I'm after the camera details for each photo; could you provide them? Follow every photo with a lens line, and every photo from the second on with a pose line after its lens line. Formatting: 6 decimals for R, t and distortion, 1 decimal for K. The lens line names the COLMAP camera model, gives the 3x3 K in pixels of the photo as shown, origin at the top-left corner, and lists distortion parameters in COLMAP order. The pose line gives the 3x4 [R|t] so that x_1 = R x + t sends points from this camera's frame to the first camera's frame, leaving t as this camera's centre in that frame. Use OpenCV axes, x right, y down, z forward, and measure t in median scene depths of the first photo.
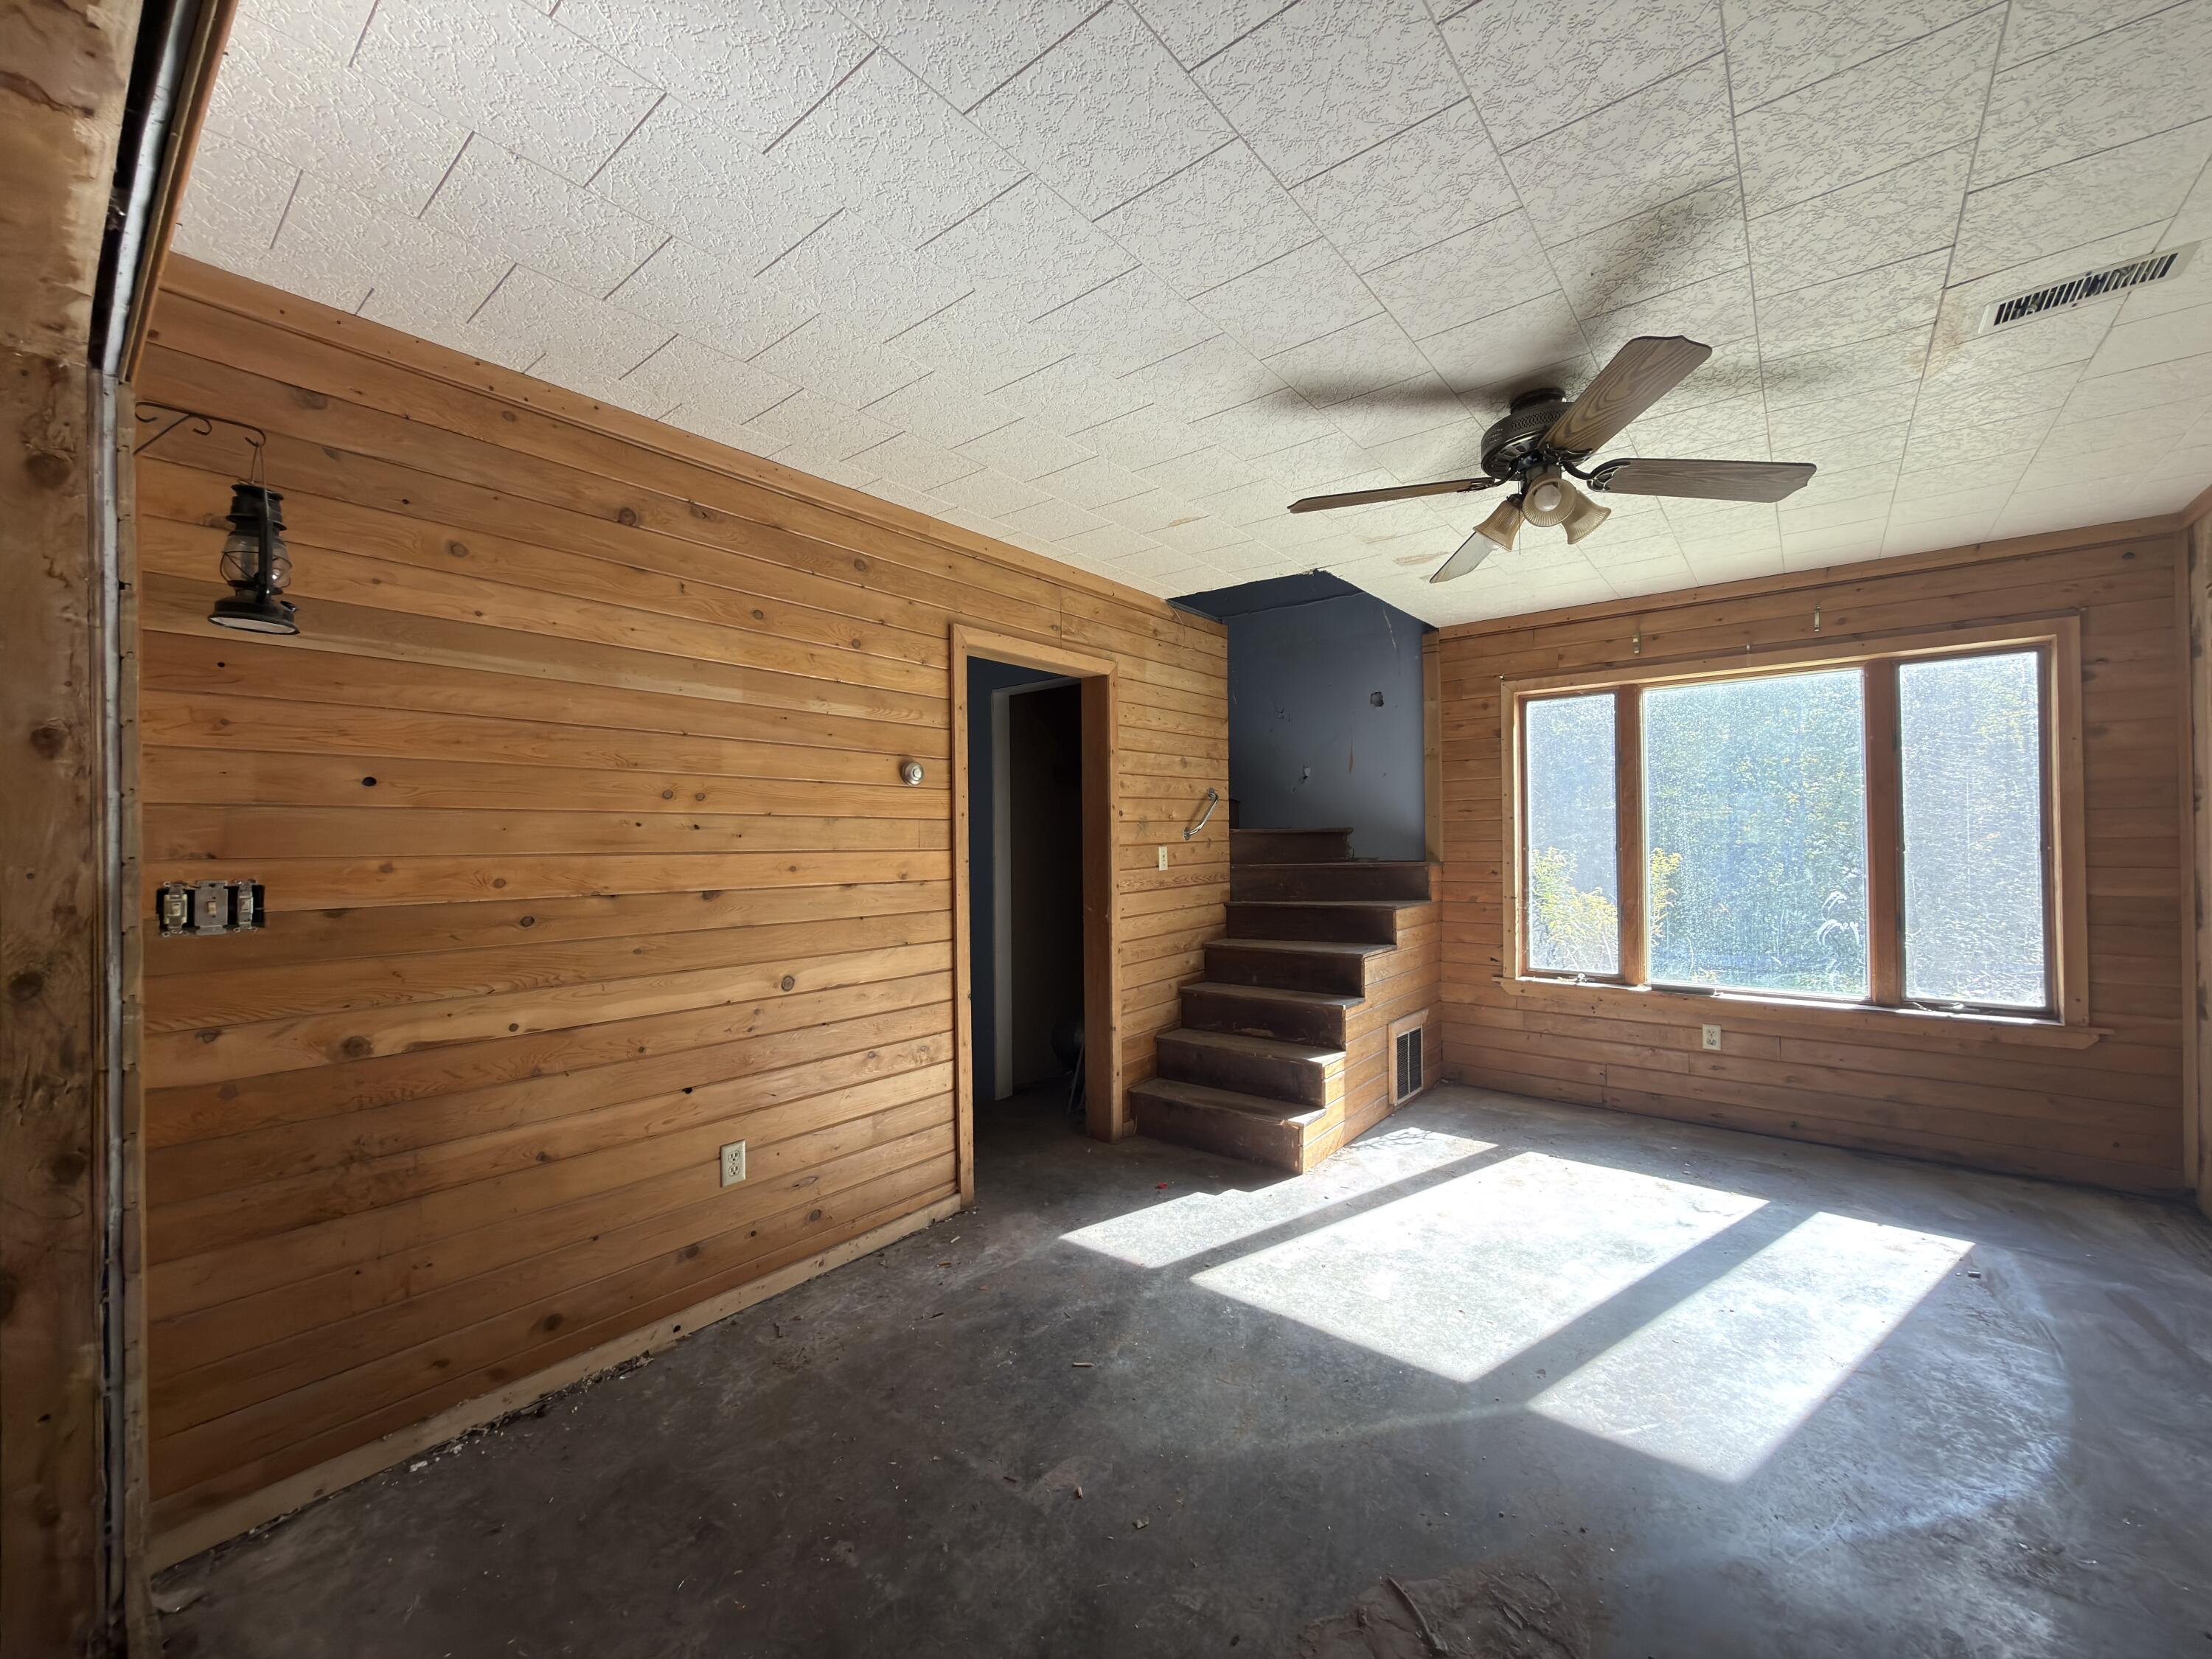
lens RADIAL K [[879.8, 0, 1106.5], [0, 879.8, 835.0], [0, 0, 1]] dist [-0.002497, 0.000476]
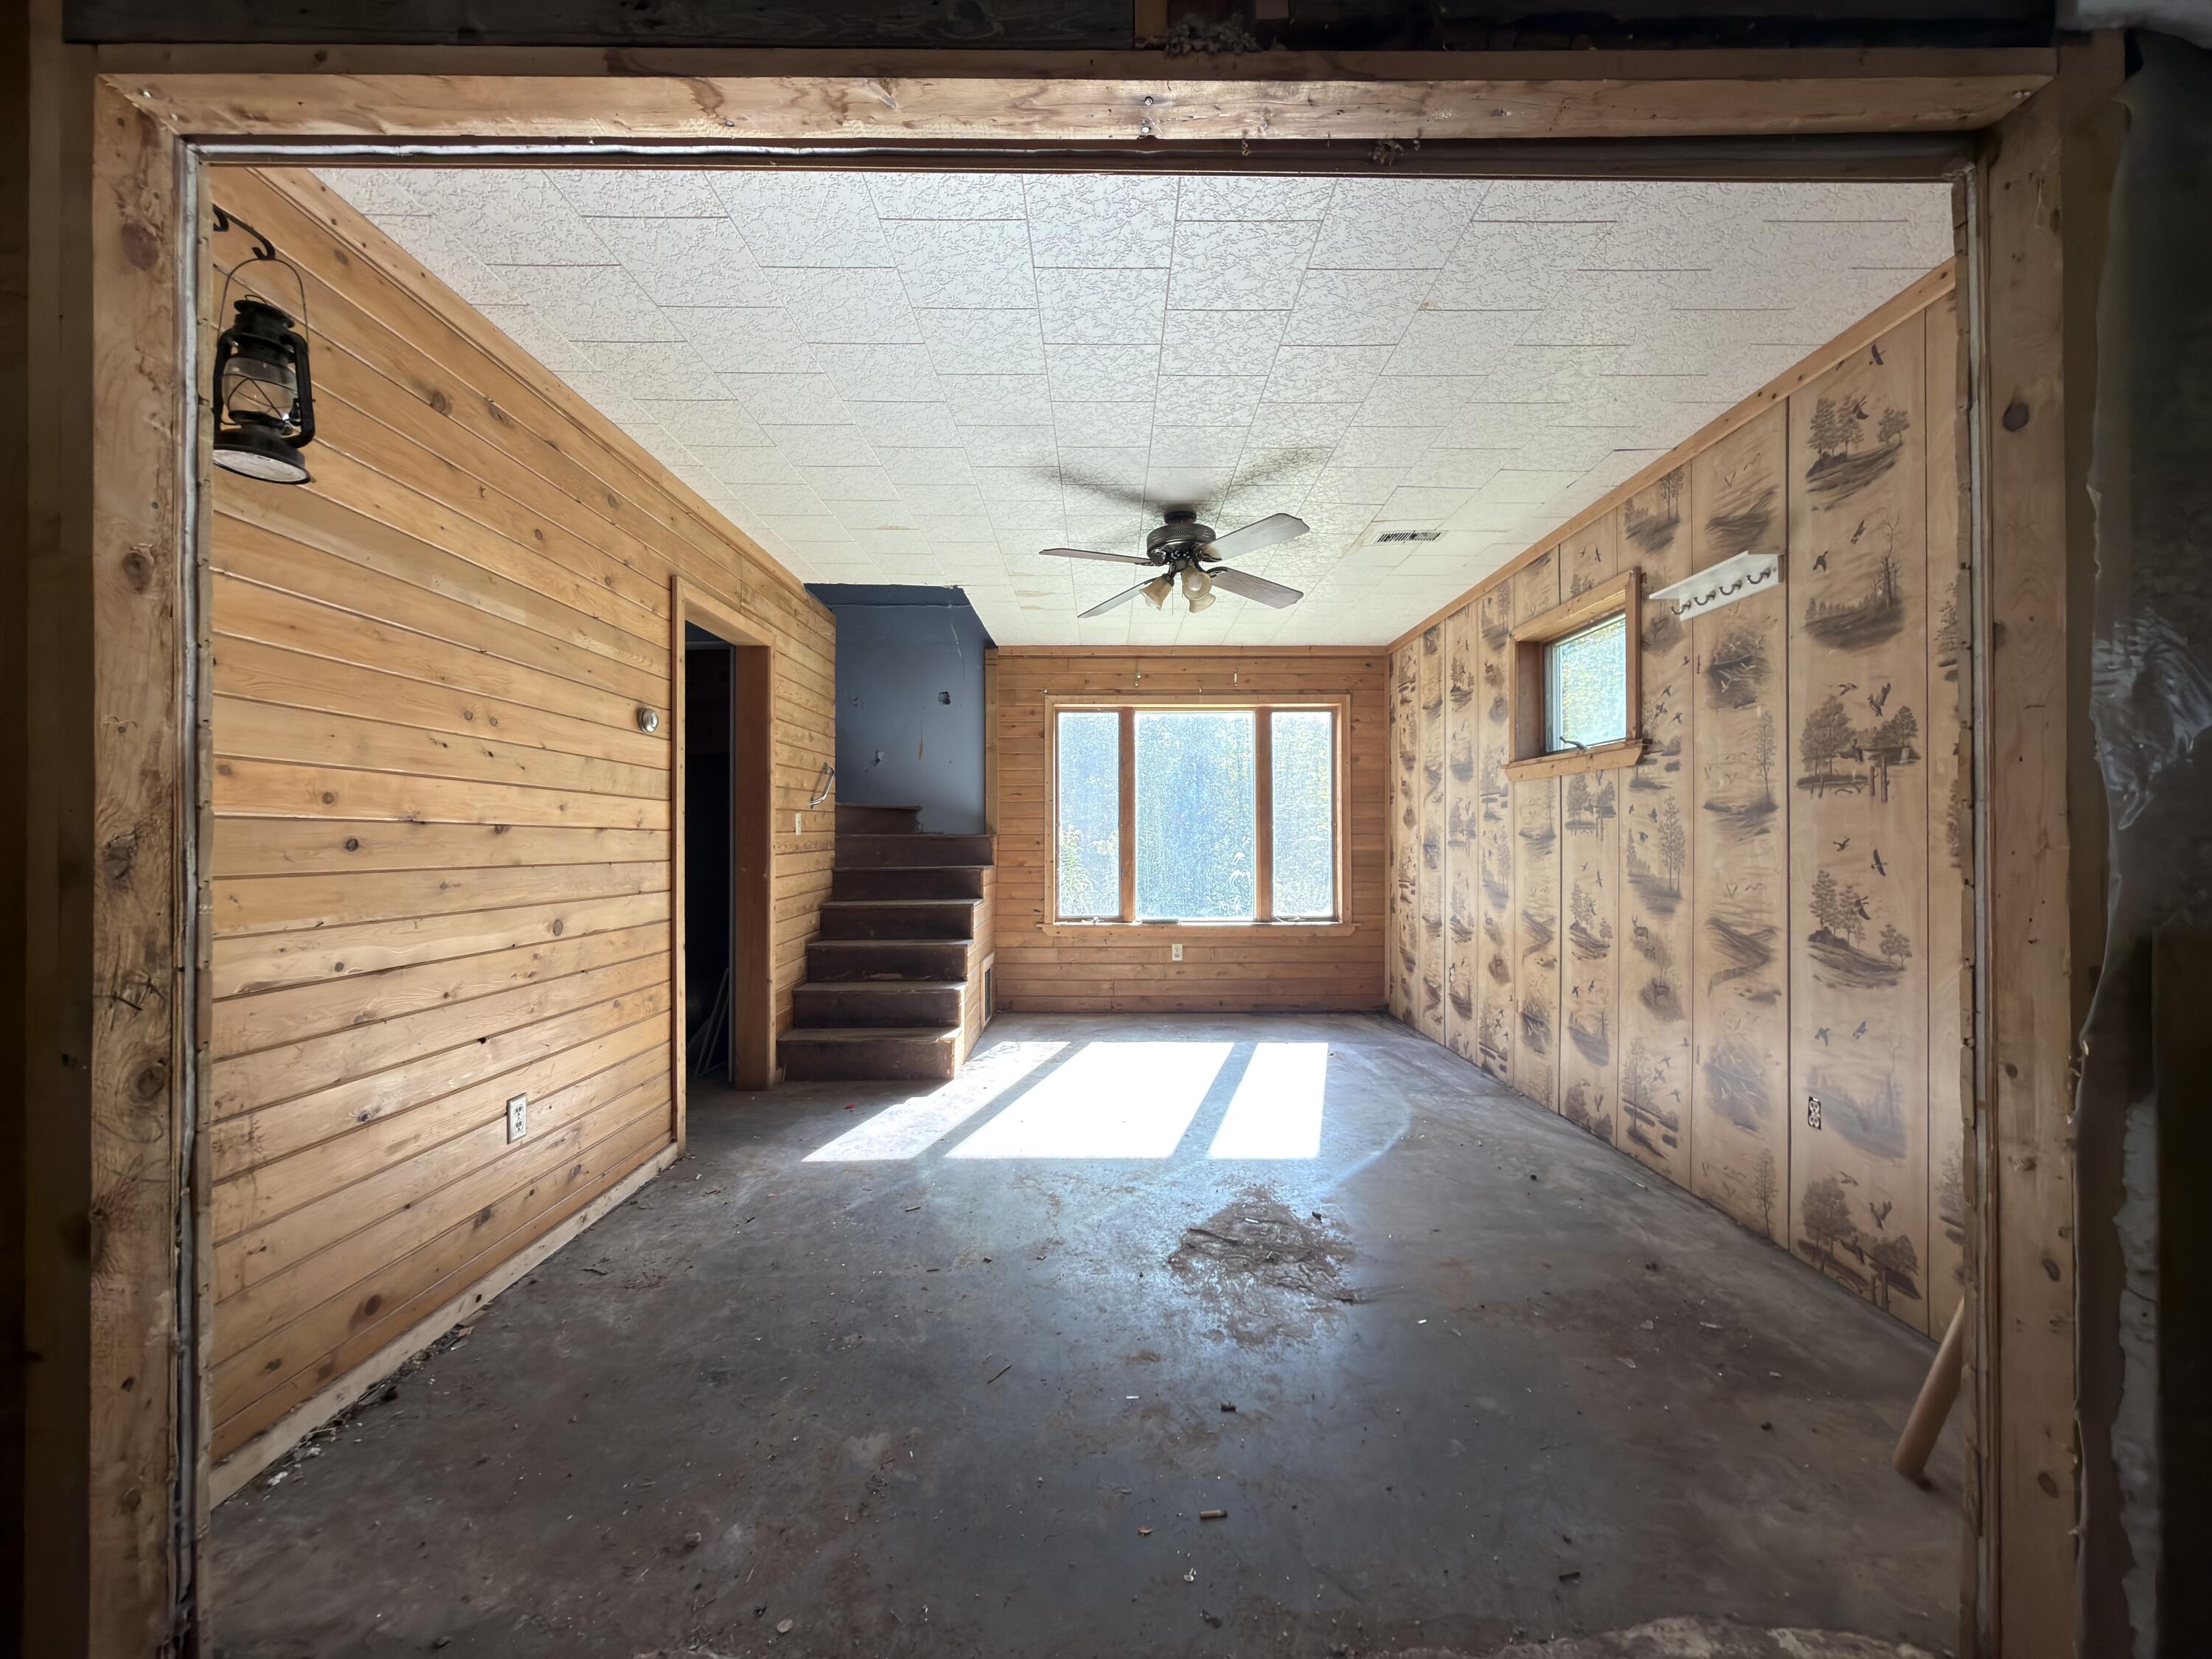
lens RADIAL K [[879.8, 0, 1111.7], [0, 879.8, 835.1], [0, 0, 1]] dist [-0.002497, 0.000476]
pose [[0.776587, 0.012579, 0.629884, -0.464799], [-0.010381, 0.999920, -0.007170, 0.064995], [-0.629924, -0.000970, 0.776656, -0.106160]]
